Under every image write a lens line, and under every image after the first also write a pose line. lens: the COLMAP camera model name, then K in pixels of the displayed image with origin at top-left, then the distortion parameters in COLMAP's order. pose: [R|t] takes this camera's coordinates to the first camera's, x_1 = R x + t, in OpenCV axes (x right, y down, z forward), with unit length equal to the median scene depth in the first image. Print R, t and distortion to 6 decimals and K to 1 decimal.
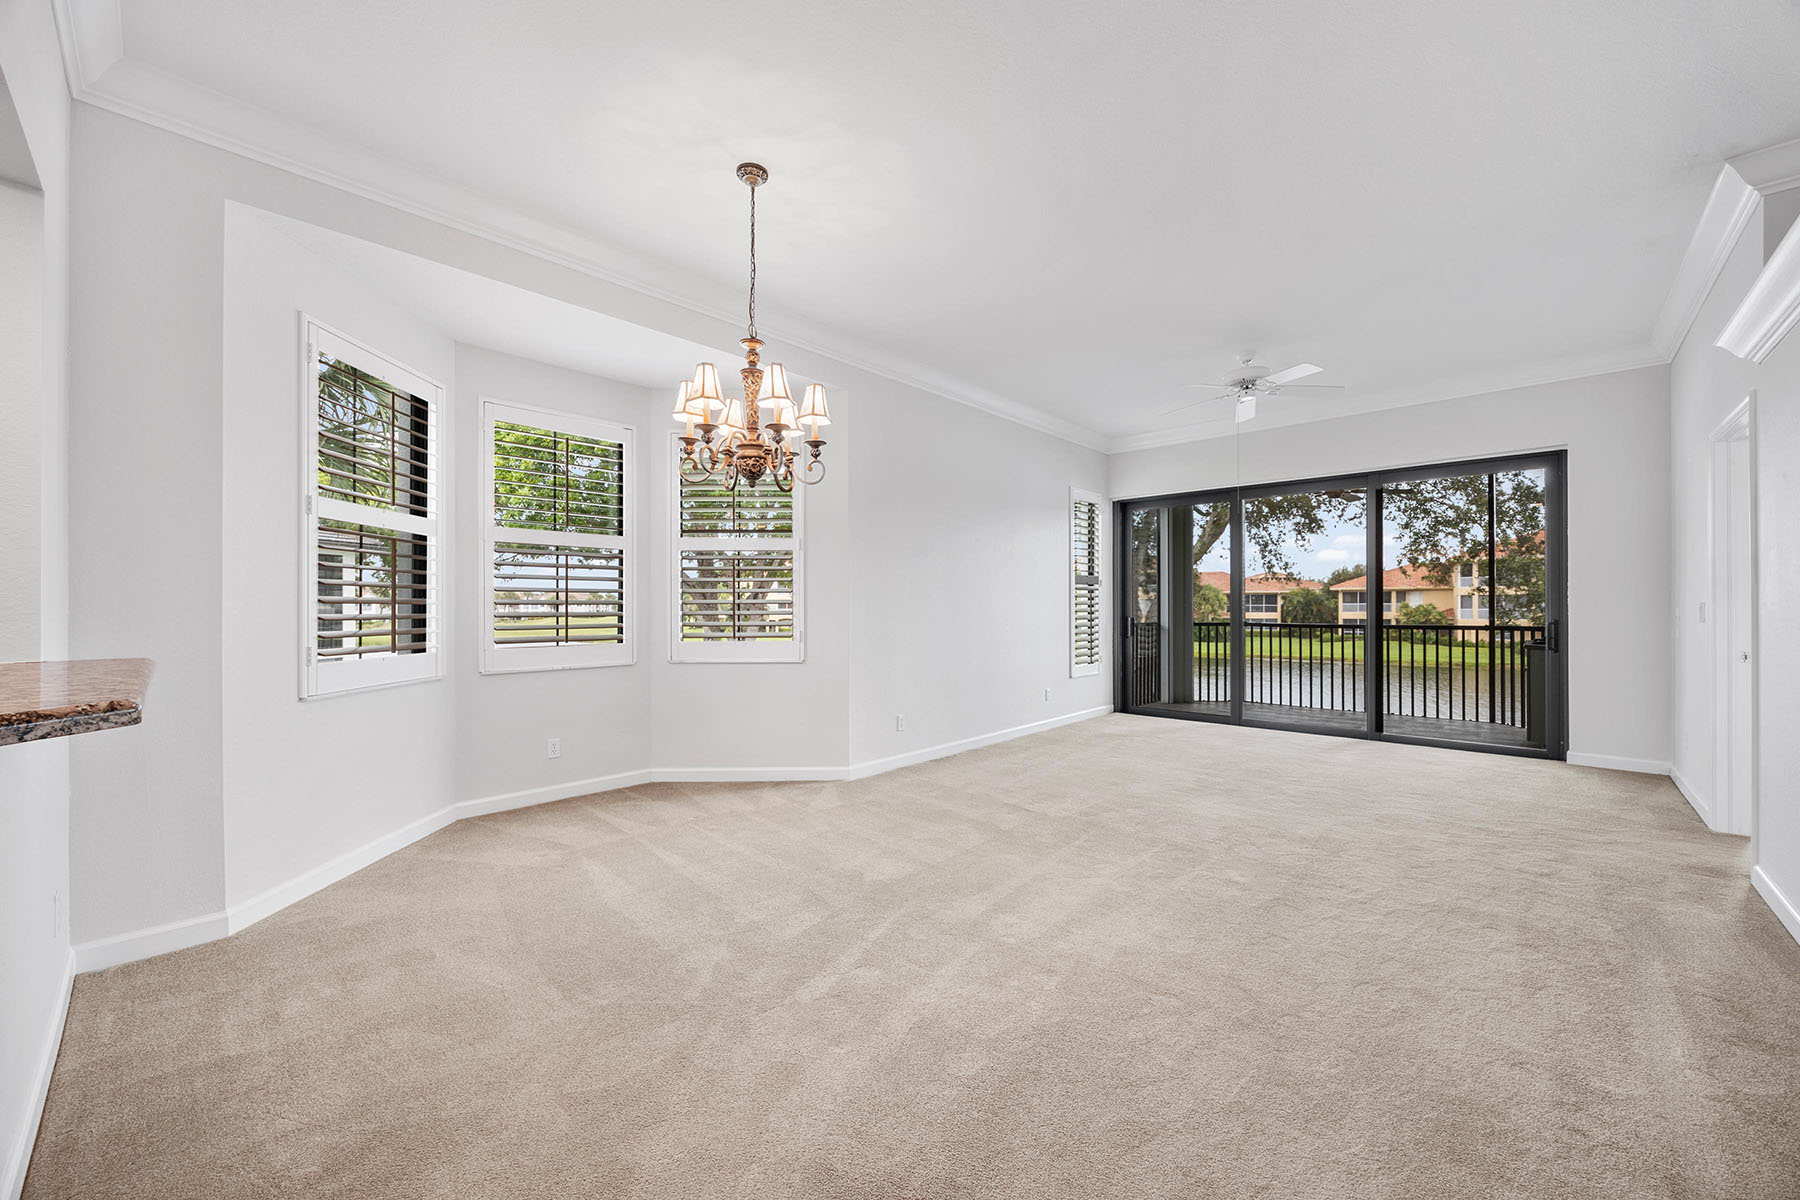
lens RADIAL K [[683.2, 0, 909.0], [0, 683.2, 601.1], [0, 0, 1]] dist [0.000570, 0.000170]
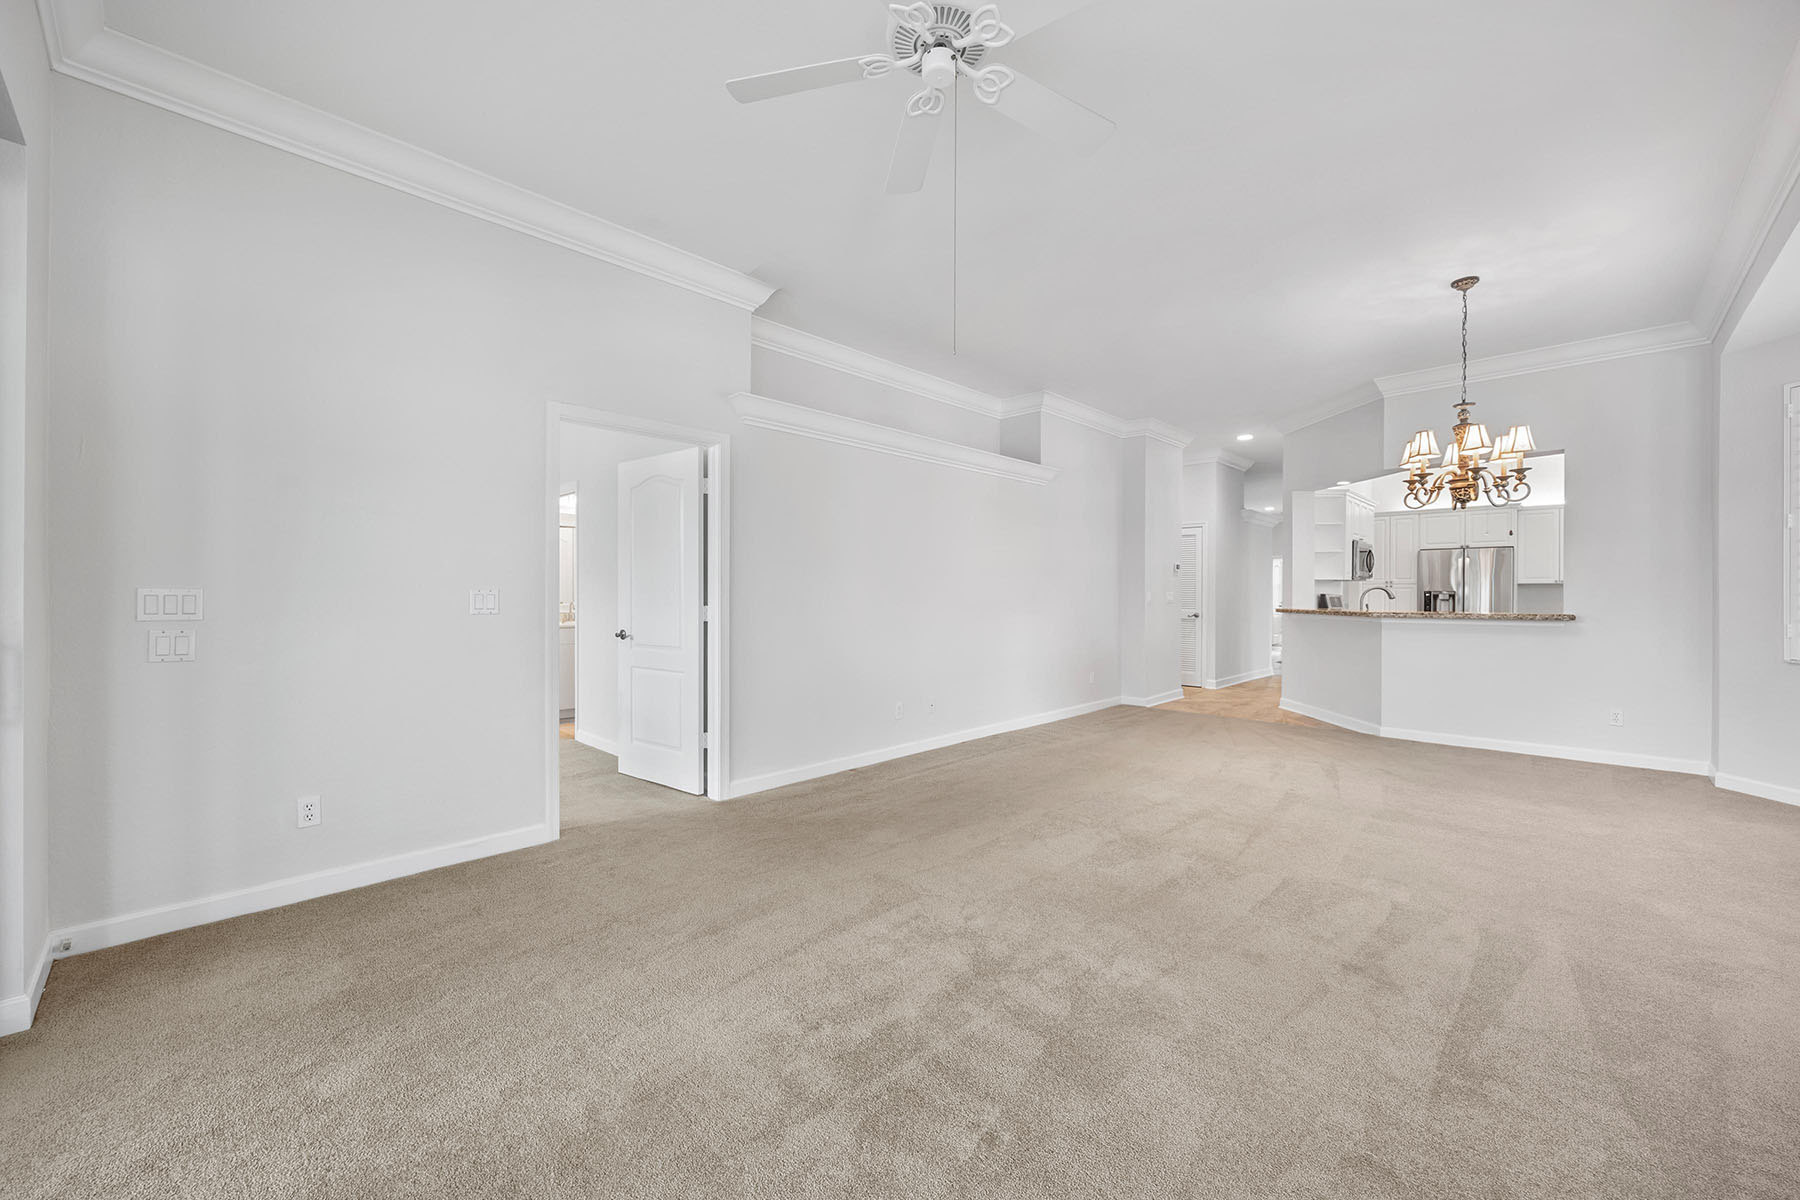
lens RADIAL K [[698.3, 0, 900.0], [0, 698.3, 600.0], [0, 0, 1]] dist [0.000408, 0.000098]
pose [[-0.999863, 0.002370, 0.016375, 0.352699], [0.002303, 0.999989, -0.004116, 0.005956], [-0.016384, -0.004078, -0.999857, 0.955451]]
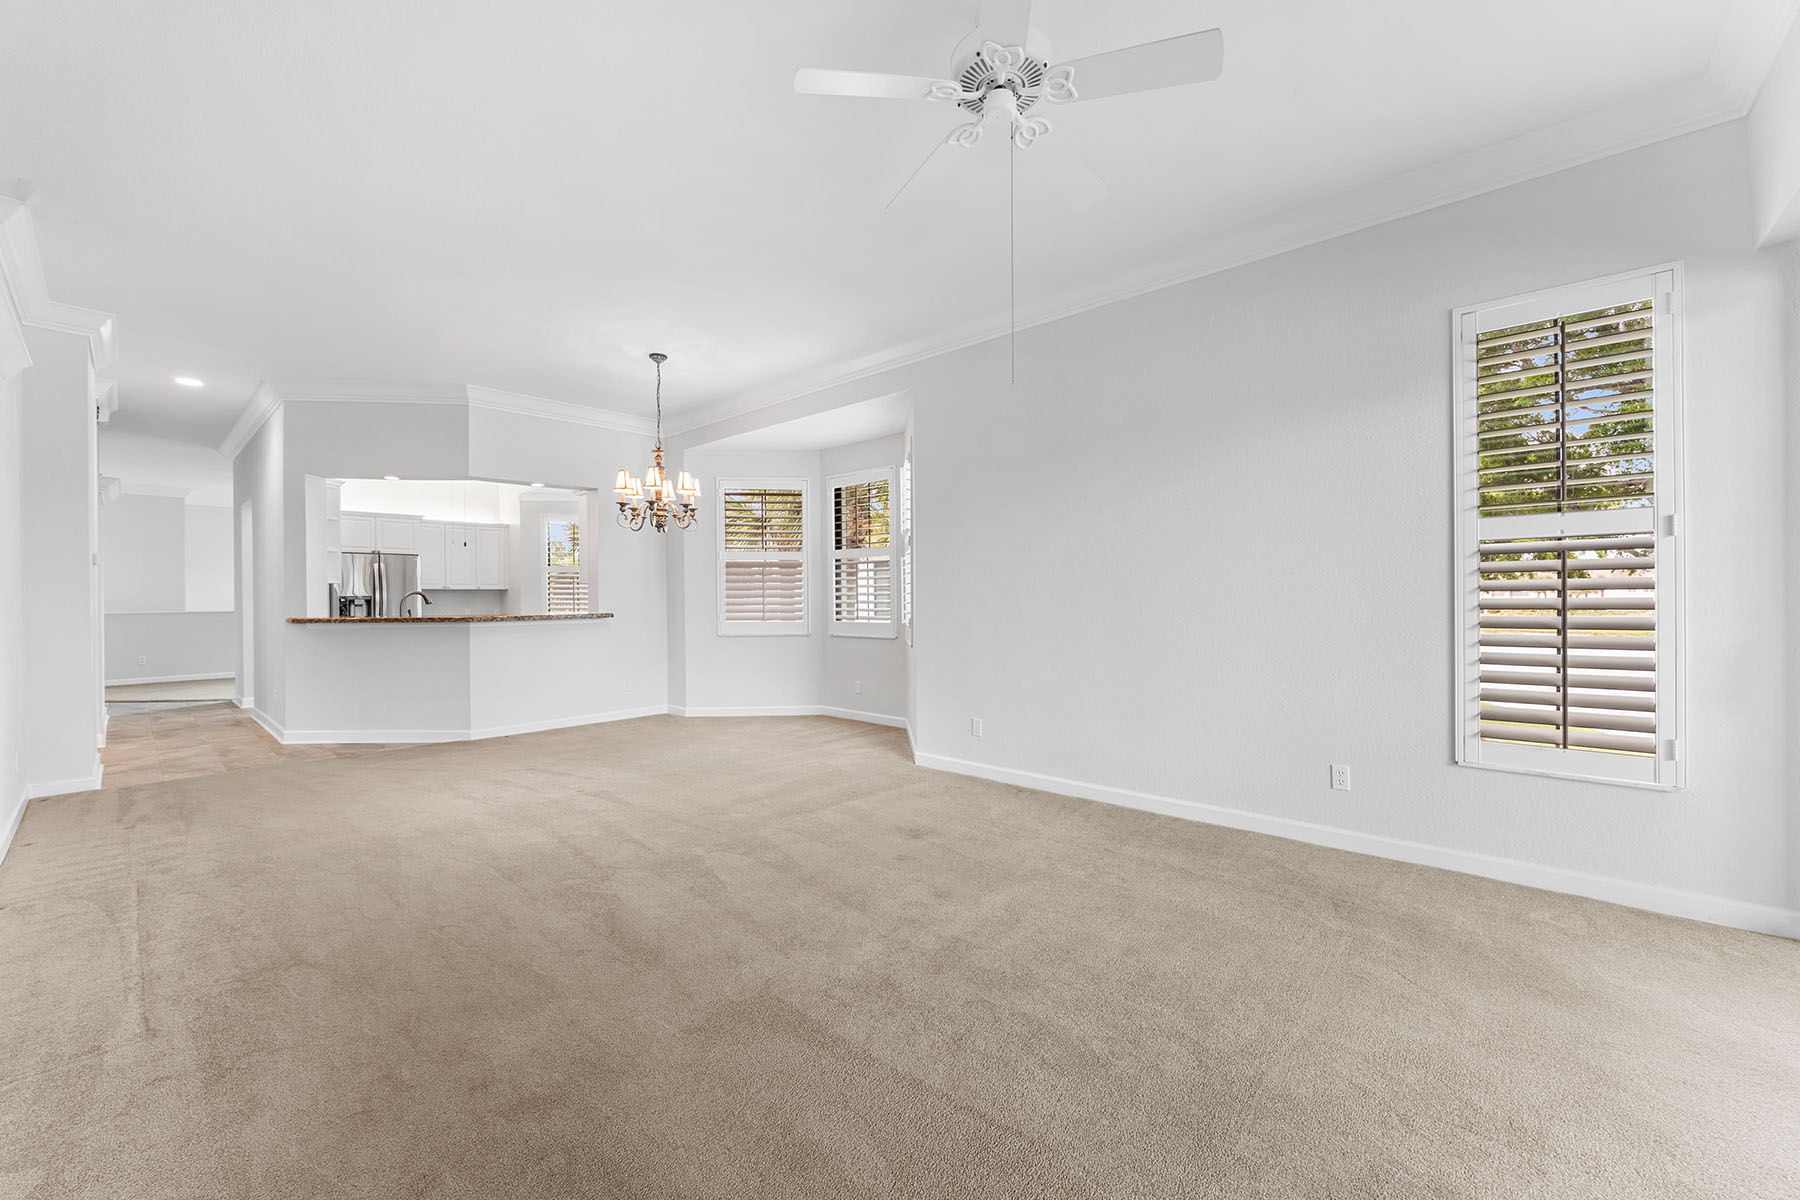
lens RADIAL K [[698.3, 0, 900.0], [0, 698.3, 600.0], [0, 0, 1]] dist [0.000408, 0.000098]
pose [[0.019901, 0.010857, -0.999743, 0.637414], [0.018786, 0.999760, 0.011231, -0.001007], [0.999625, -0.019004, 0.019692, 0.625372]]
